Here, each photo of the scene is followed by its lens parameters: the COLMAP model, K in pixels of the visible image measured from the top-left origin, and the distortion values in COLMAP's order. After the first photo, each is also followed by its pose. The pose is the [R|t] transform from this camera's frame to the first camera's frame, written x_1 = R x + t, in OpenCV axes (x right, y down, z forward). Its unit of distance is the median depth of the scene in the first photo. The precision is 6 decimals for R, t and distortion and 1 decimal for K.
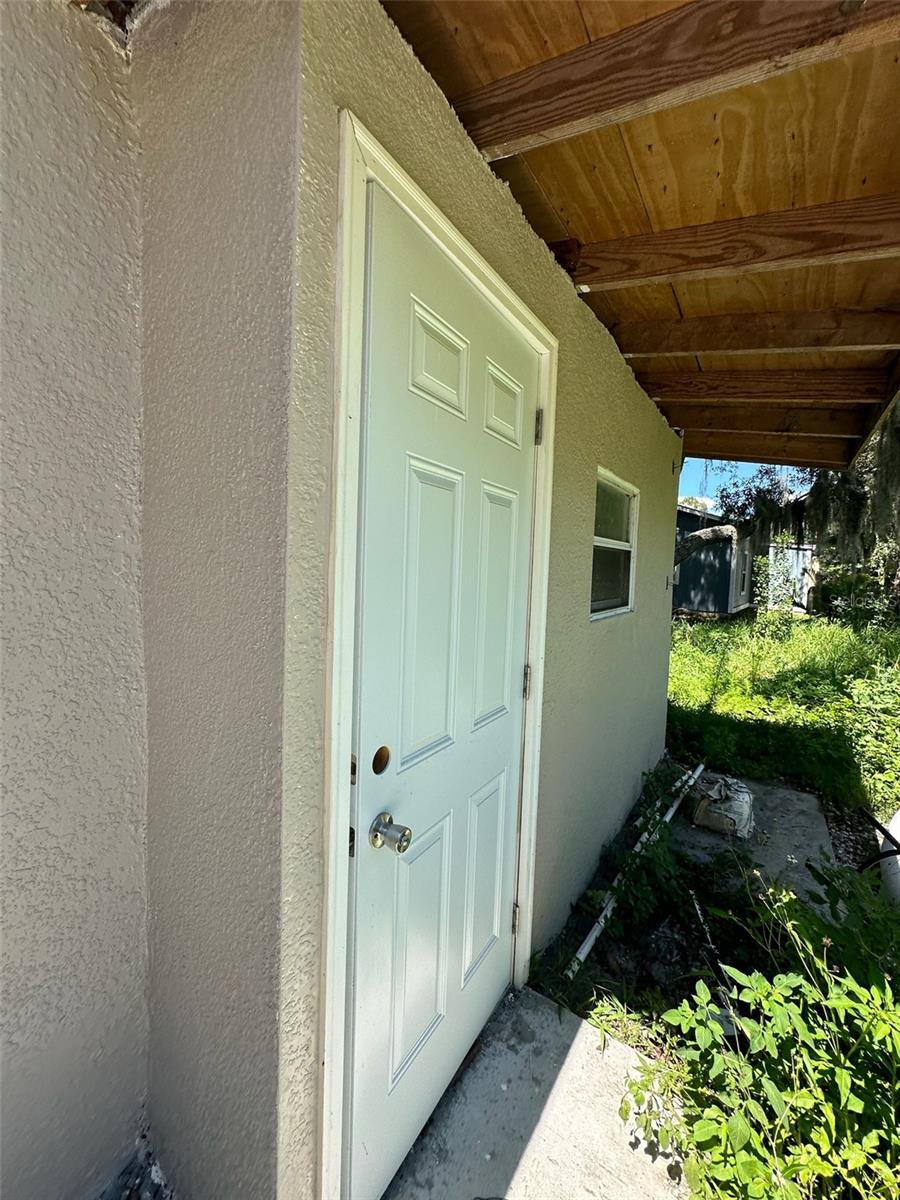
lens RADIAL K [[486.7, 0, 450.4], [0, 486.7, 597.7], [0, 0, 1]] dist [-0.002969, 0.000661]
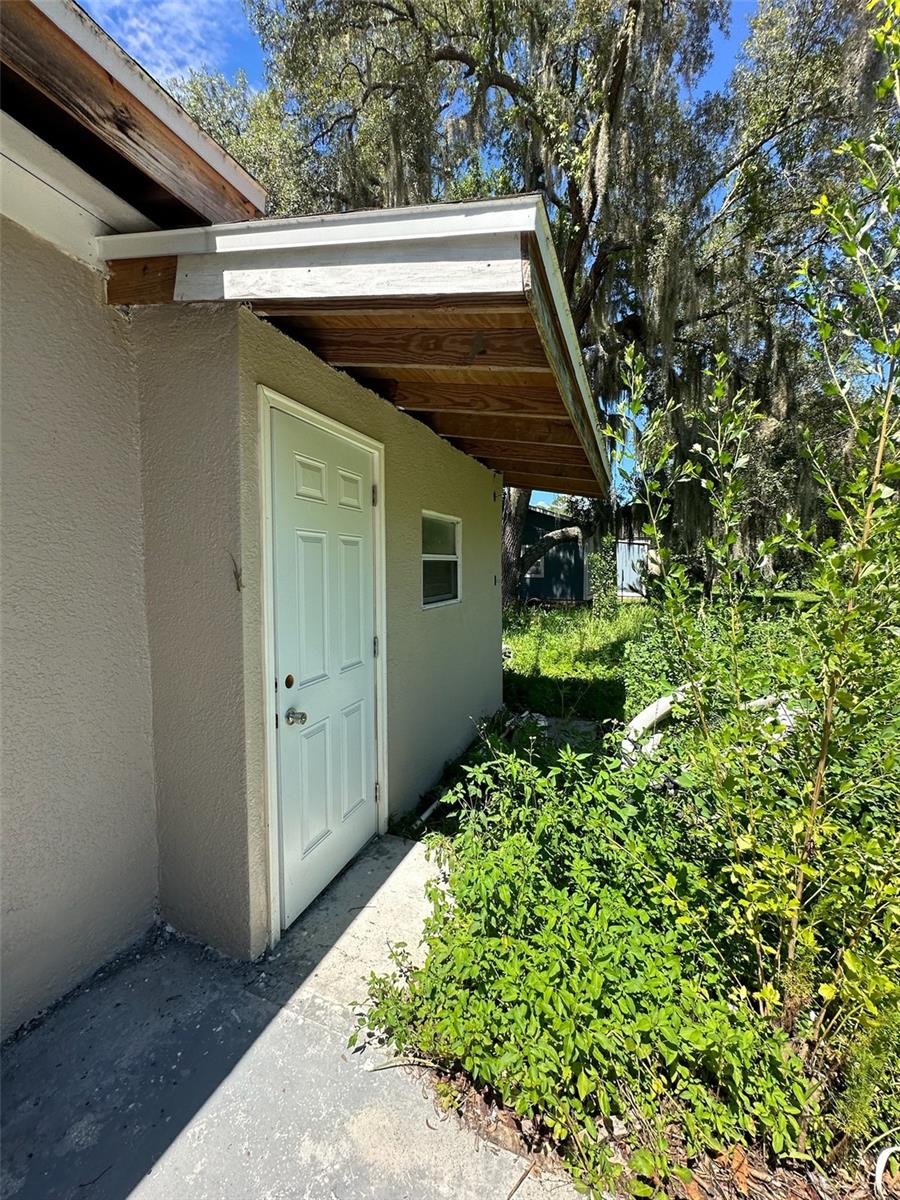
lens RADIAL K [[486.7, 0, 448.9], [0, 486.7, 599.9], [0, 0, 1]] dist [-0.002969, 0.000661]
pose [[0.976246, -0.047615, 0.211370, 0.081202], [0.045899, 0.998861, 0.013021, 0.000329], [-0.211750, -0.003010, 0.977319, -0.972716]]
